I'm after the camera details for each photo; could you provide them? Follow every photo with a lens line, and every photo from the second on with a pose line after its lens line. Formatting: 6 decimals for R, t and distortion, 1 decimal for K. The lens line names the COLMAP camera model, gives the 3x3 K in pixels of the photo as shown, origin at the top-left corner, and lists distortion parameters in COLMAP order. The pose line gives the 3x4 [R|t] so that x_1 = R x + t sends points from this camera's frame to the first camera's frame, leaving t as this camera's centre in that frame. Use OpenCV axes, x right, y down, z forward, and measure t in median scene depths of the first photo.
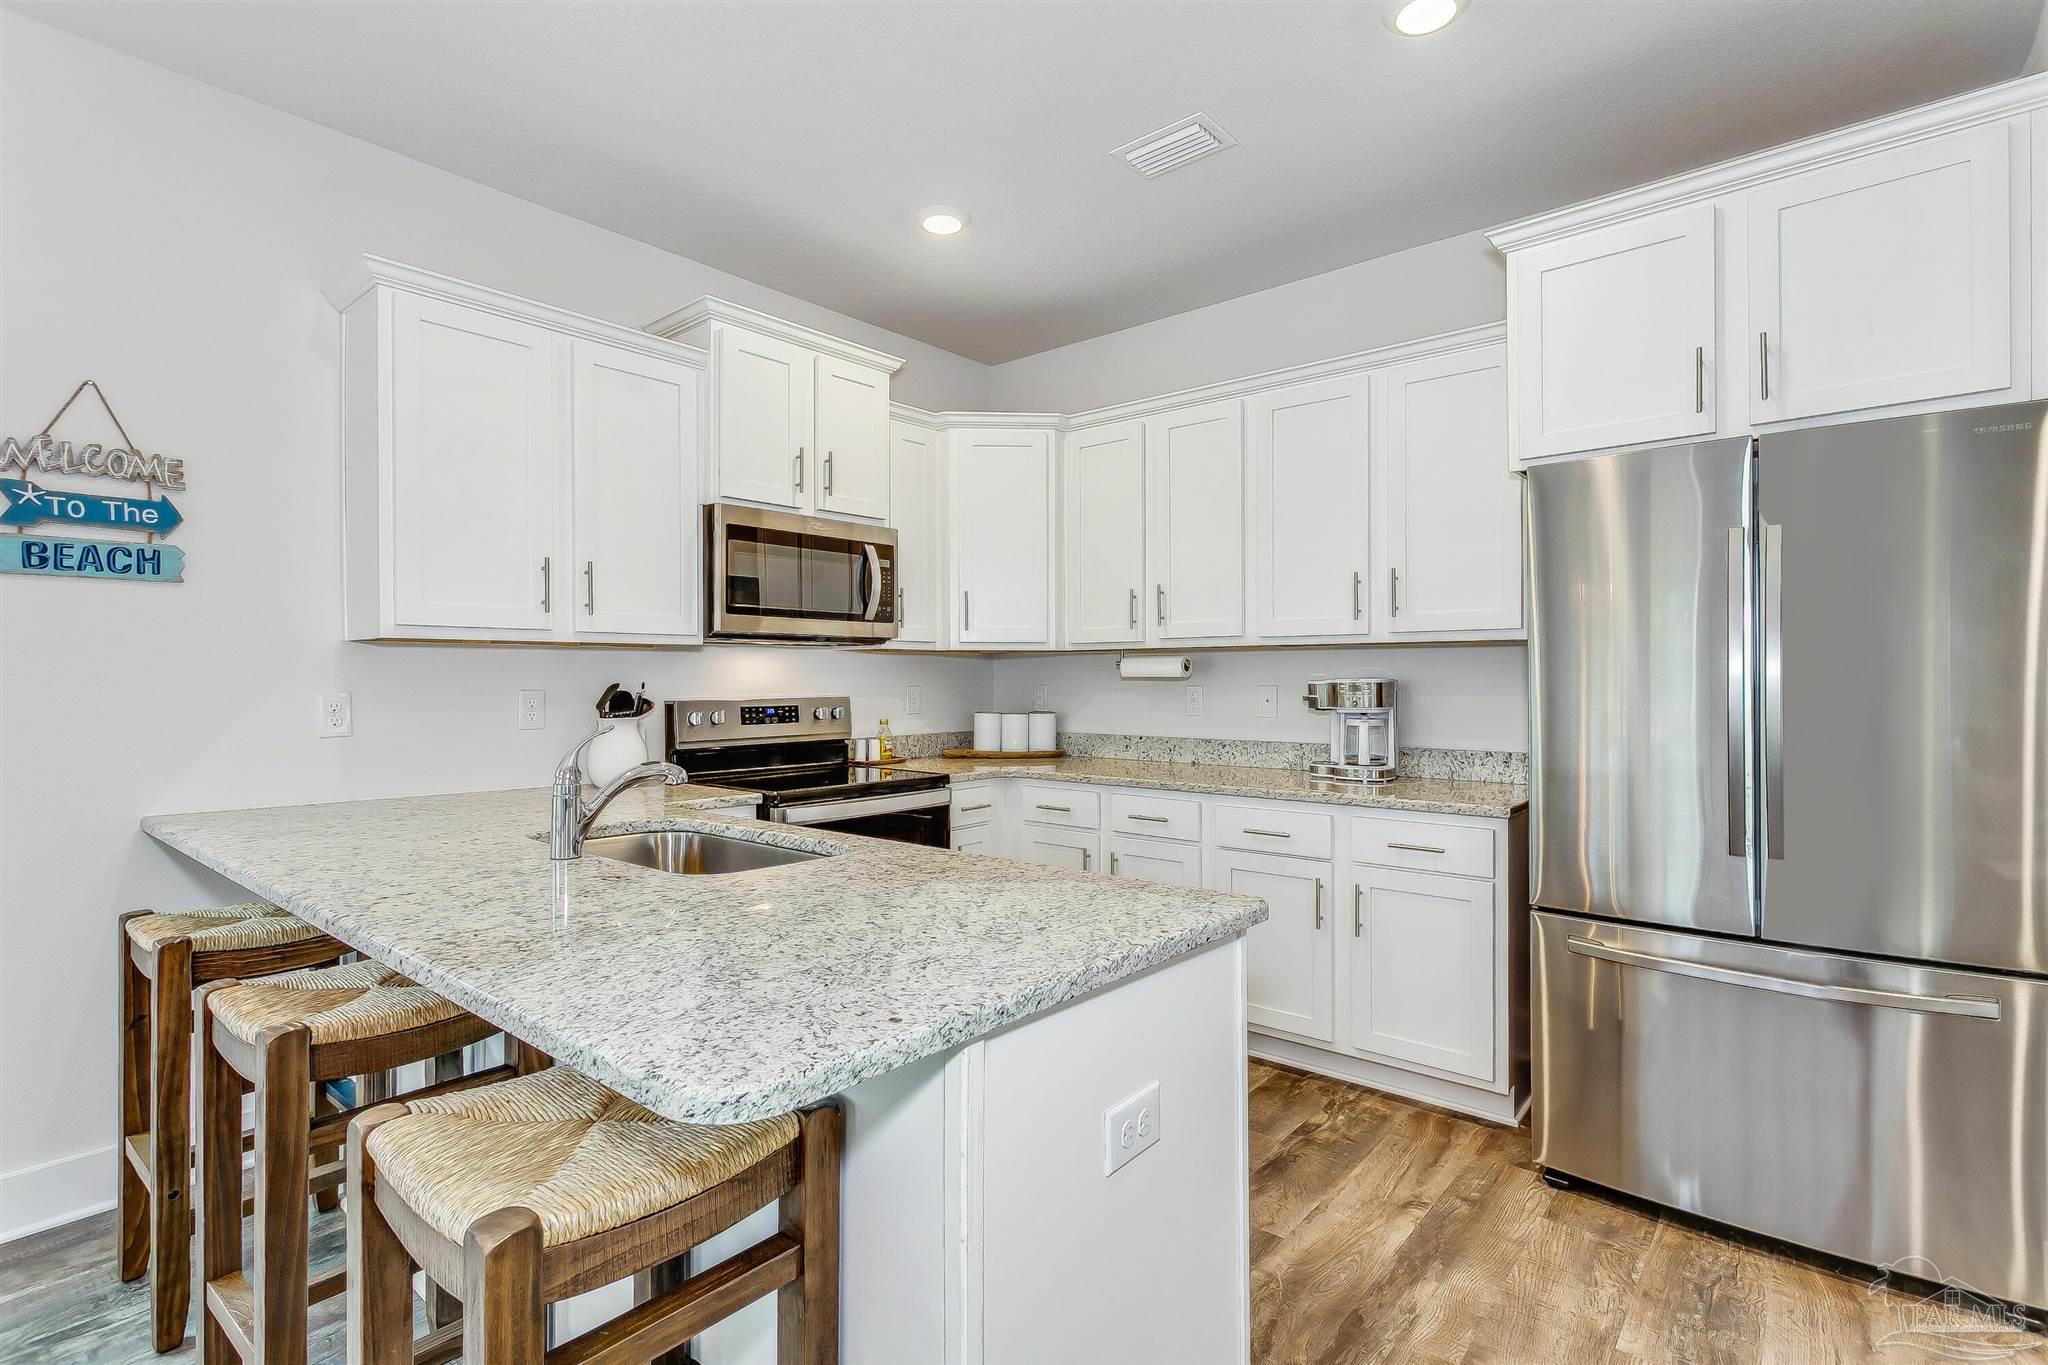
lens RADIAL K [[974.6, 0, 1016.5], [0, 974.6, 681.3], [0, 0, 1]] dist [0.002720, -0.000114]
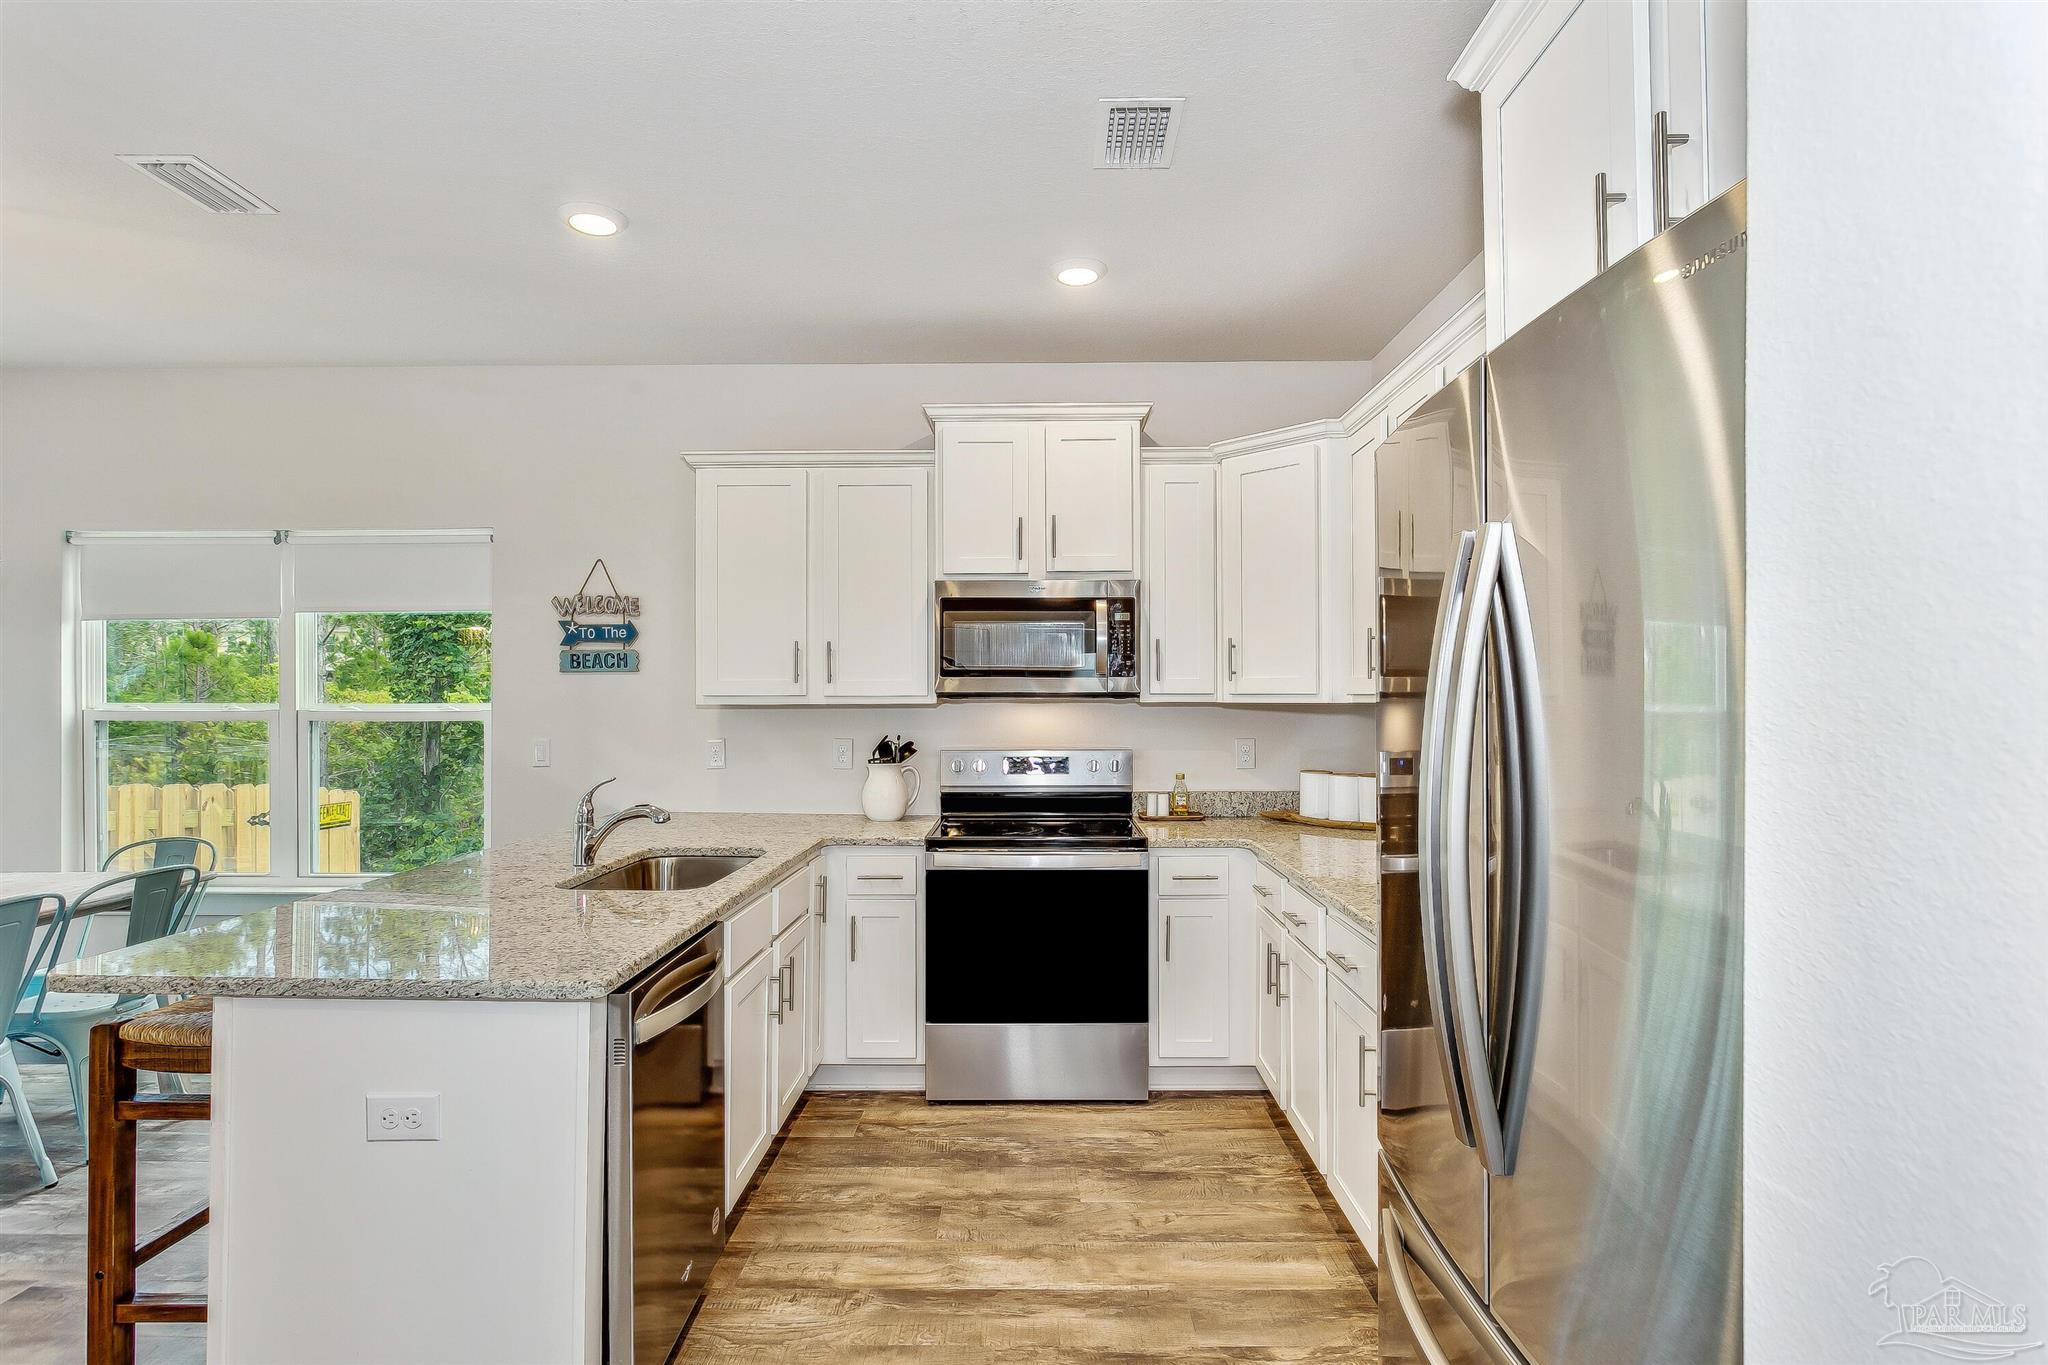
lens RADIAL K [[1024.4, 0, 1022.7], [0, 1024.4, 690.2], [0, 0, 1]] dist [-0.004702, 0.000539]
pose [[0.640463, -0.004138, -0.767978, 0.668411], [-0.002424, 0.999970, -0.007409, -0.043816], [0.767986, 0.006607, 0.640433, 0.292466]]
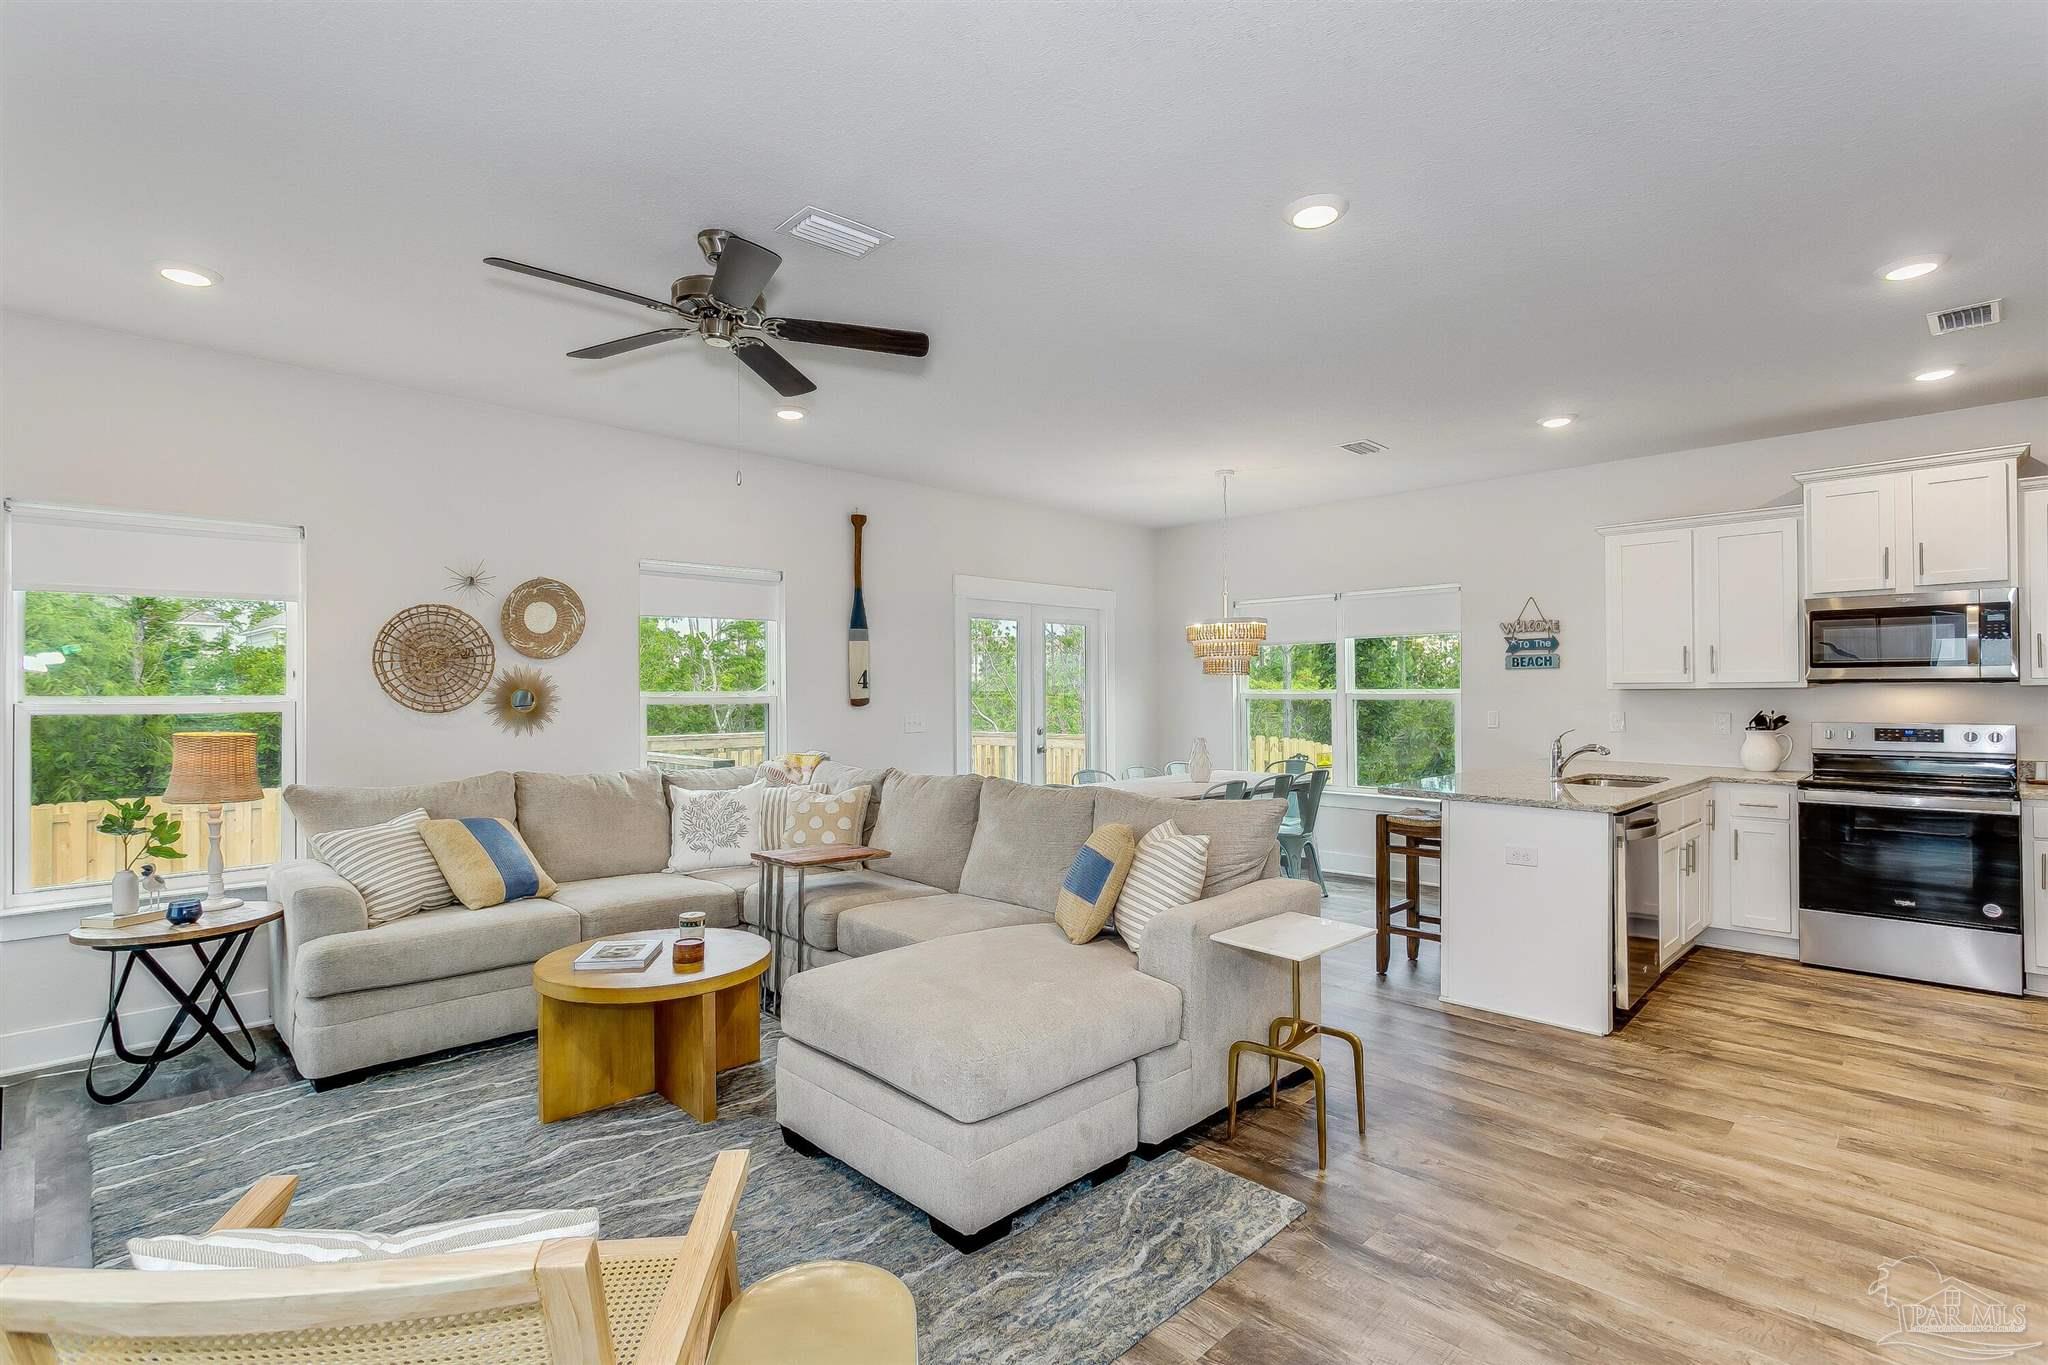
lens RADIAL K [[970.1, 0, 1024.0], [0, 970.1, 682.5], [0, 0, 1]] dist [0.007870, -0.000661]
pose [[-0.076824, -0.004522, -0.997034, 1.344283], [0.004469, 0.999978, -0.004880, -0.042654], [0.997035, -0.004830, -0.076802, -0.153074]]
